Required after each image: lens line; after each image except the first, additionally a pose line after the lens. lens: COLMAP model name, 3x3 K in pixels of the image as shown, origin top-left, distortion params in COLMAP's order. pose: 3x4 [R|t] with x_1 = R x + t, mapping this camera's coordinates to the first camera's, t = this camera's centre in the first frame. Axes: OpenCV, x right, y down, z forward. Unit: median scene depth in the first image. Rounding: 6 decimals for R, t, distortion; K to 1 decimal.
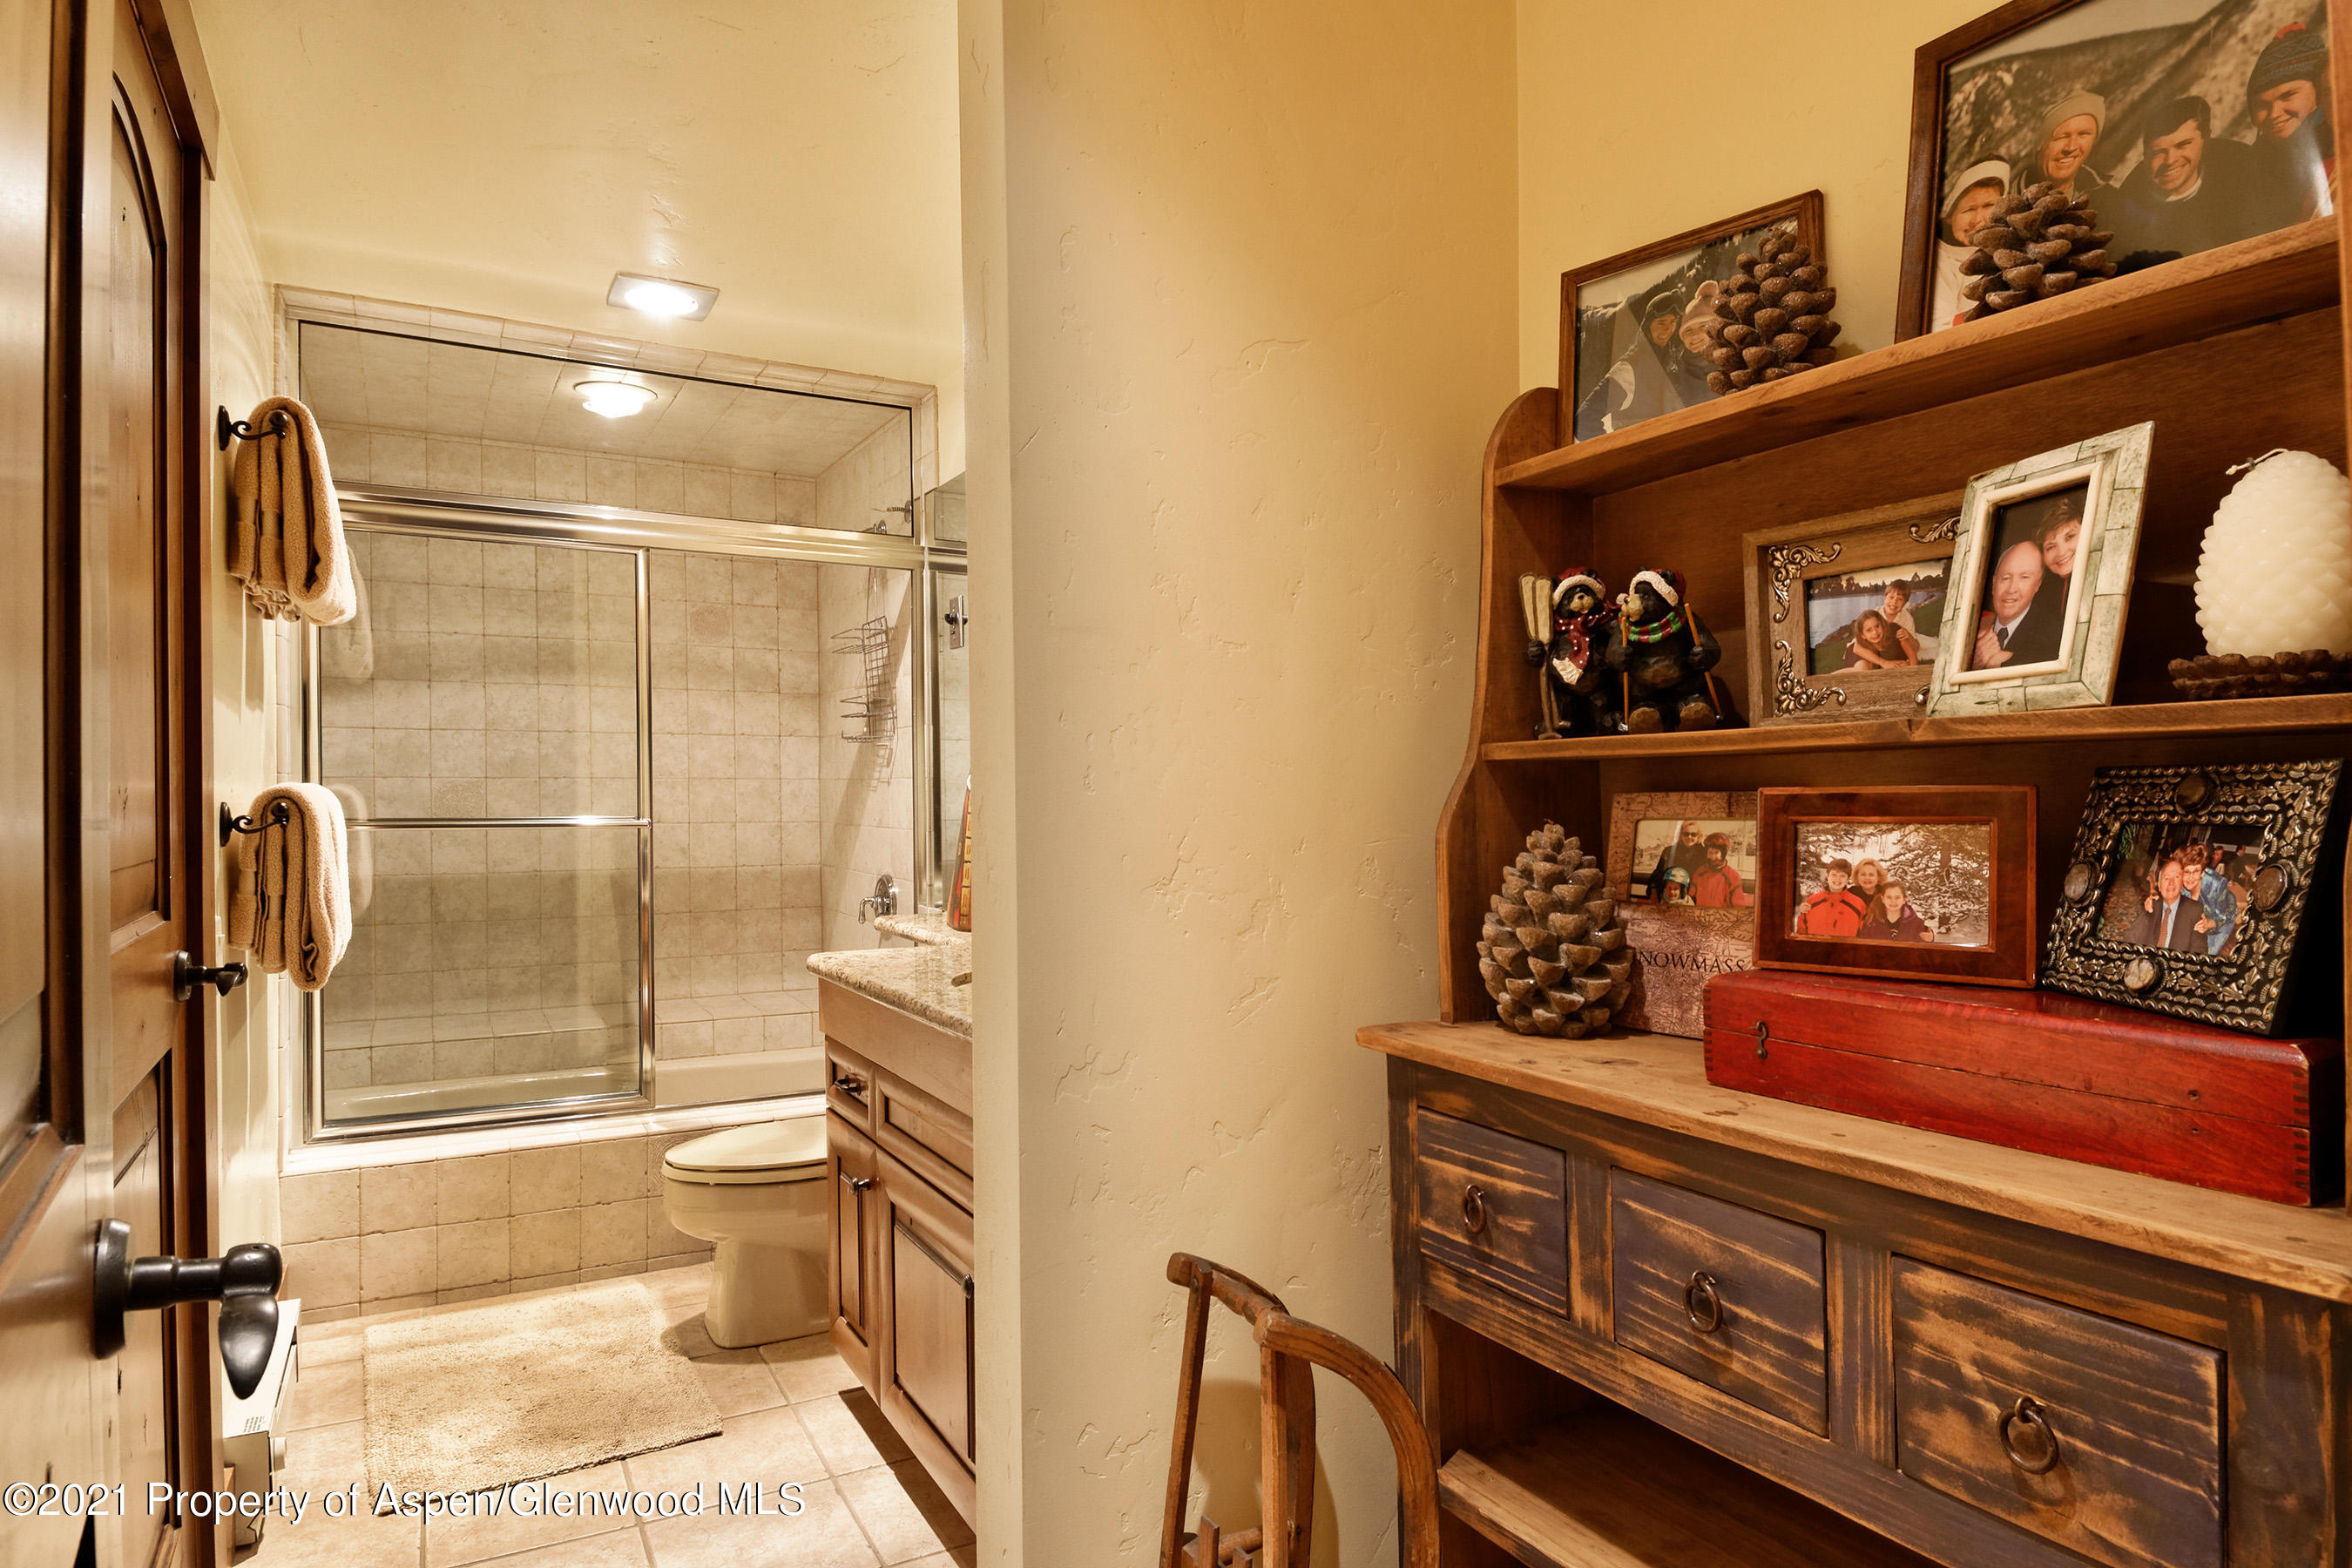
lens RADIAL K [[1334.3, 0, 1176.0], [0, 1334.3, 784.0], [0, 0, 1]] dist [0.004778, -0.031554]
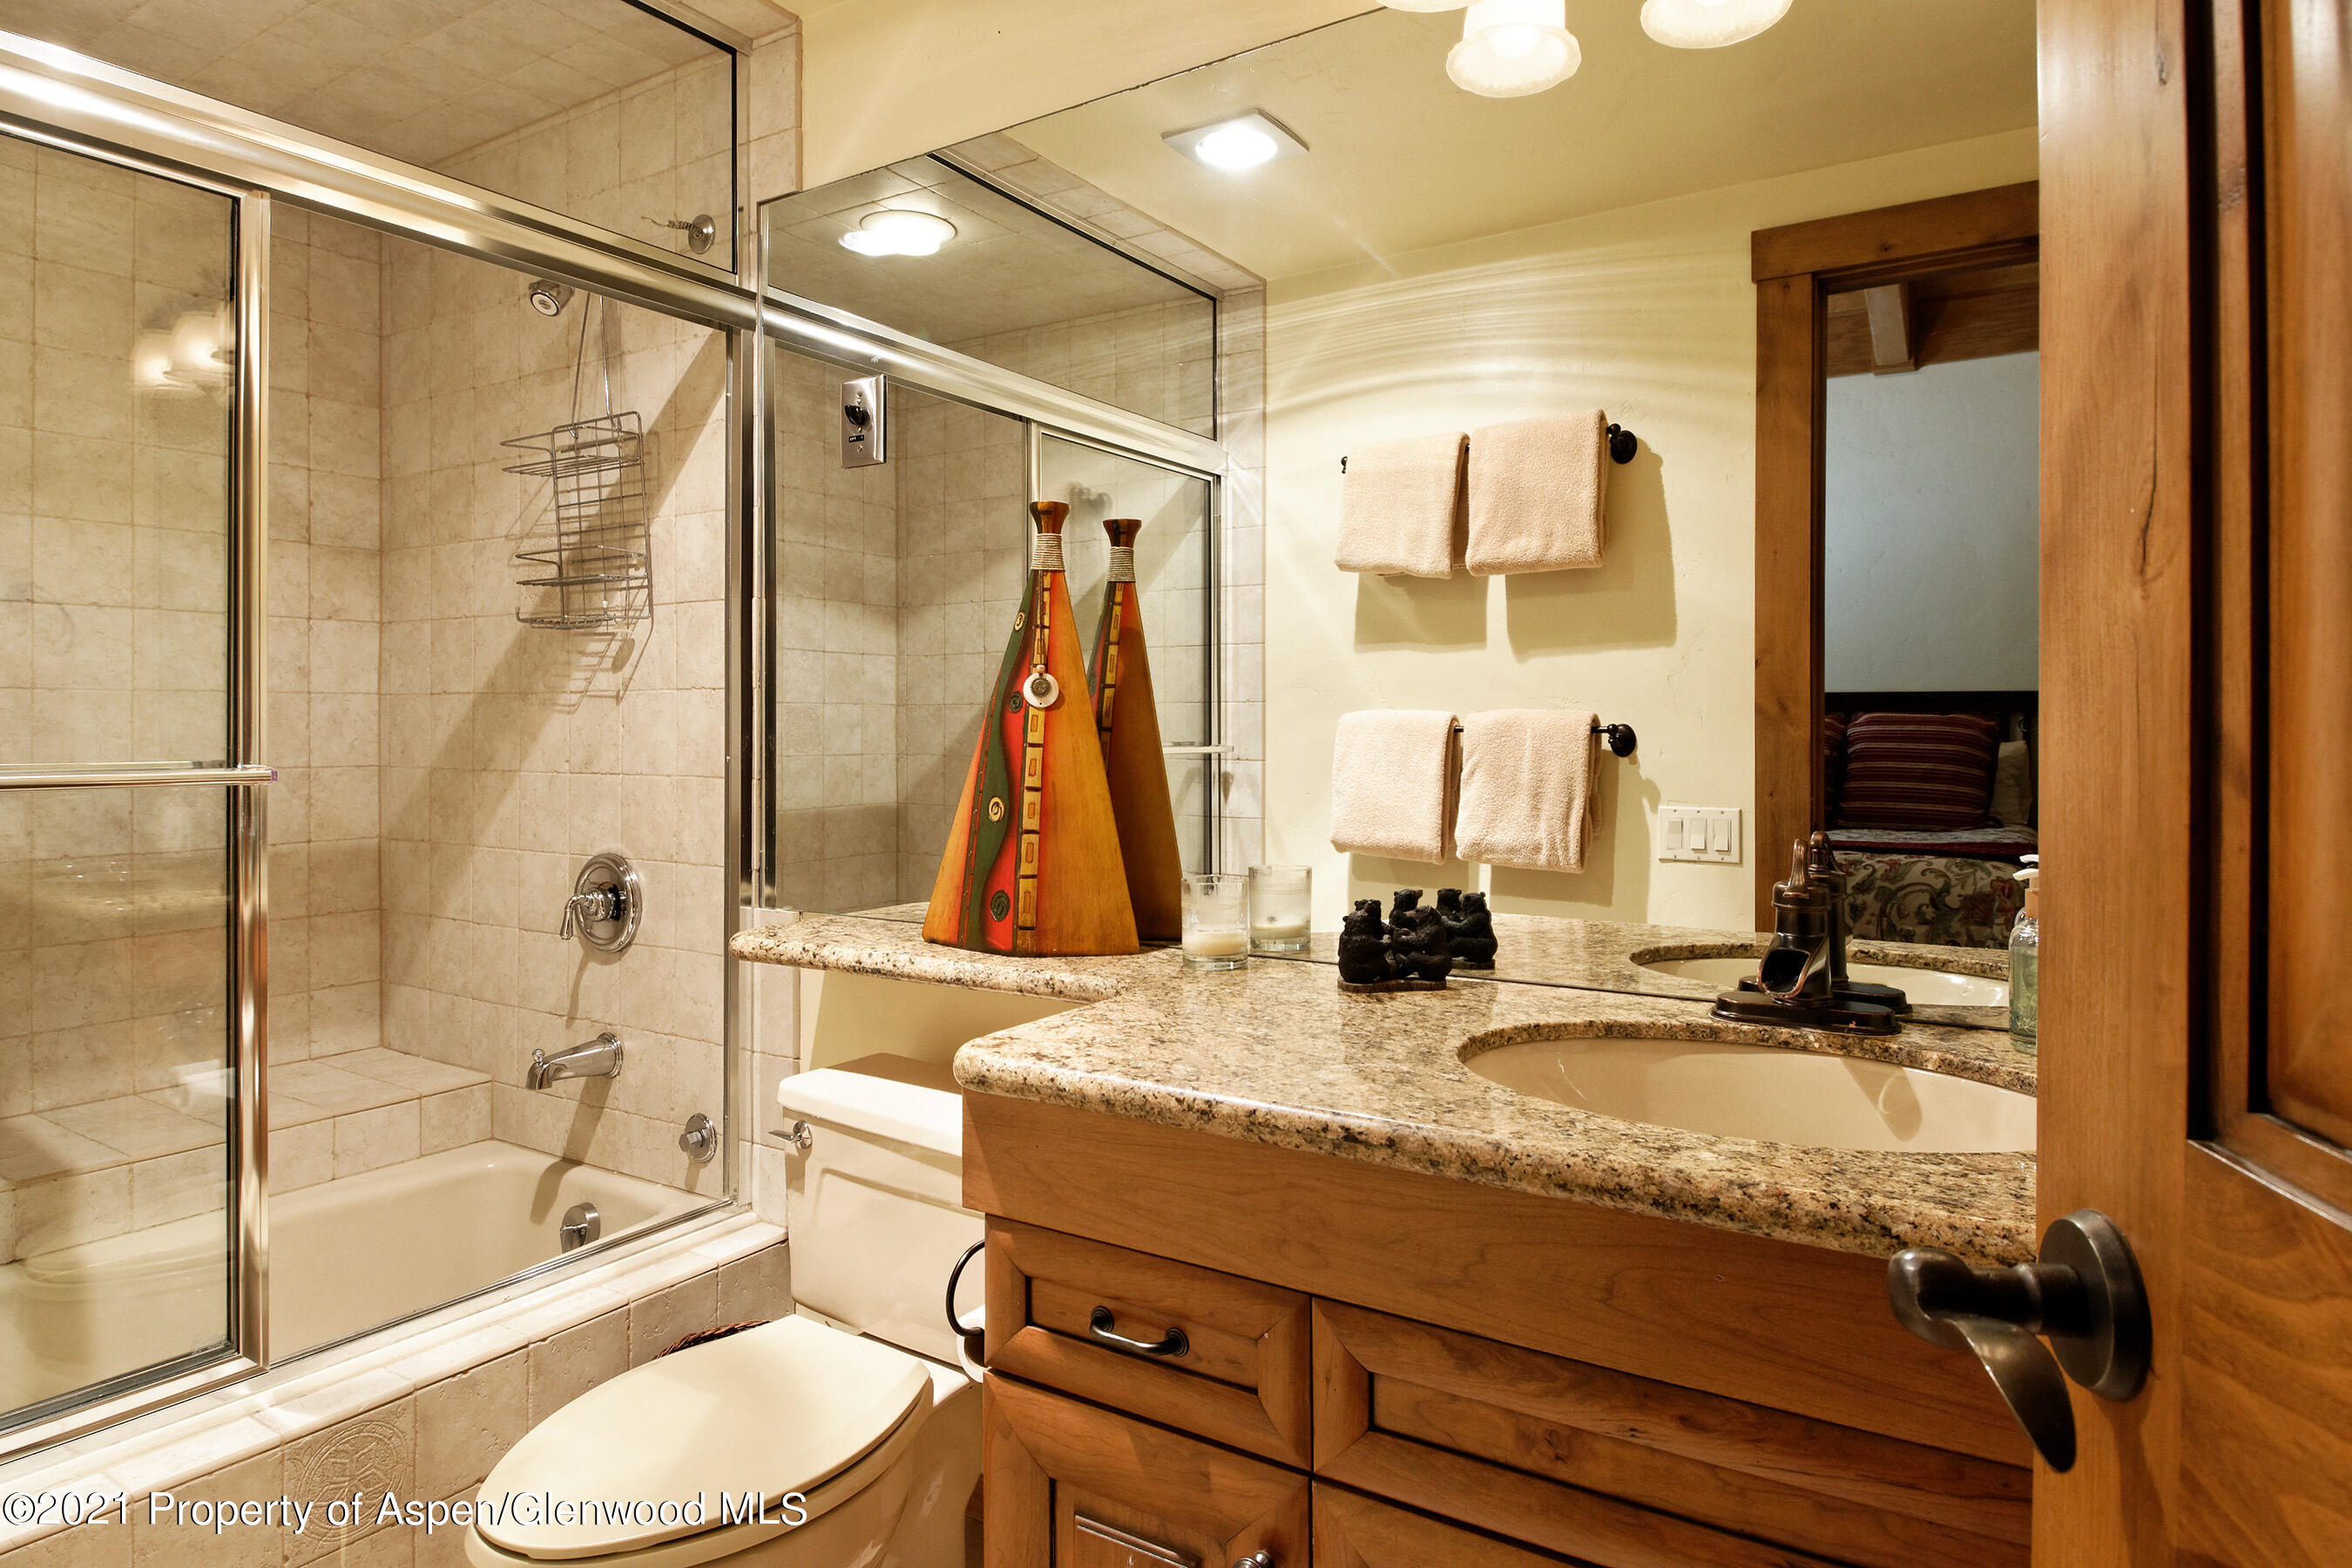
lens RADIAL K [[1362.5, 0, 1173.4], [0, 1362.5, 707.9], [0, 0, 1]] dist [0.001244, 0.000218]
pose [[0.884638, 0.001967, 0.466274, -0.248678], [0.000386, 0.999988, -0.004951, 0.005844], [-0.466278, 0.004560, 0.884627, 0.314705]]
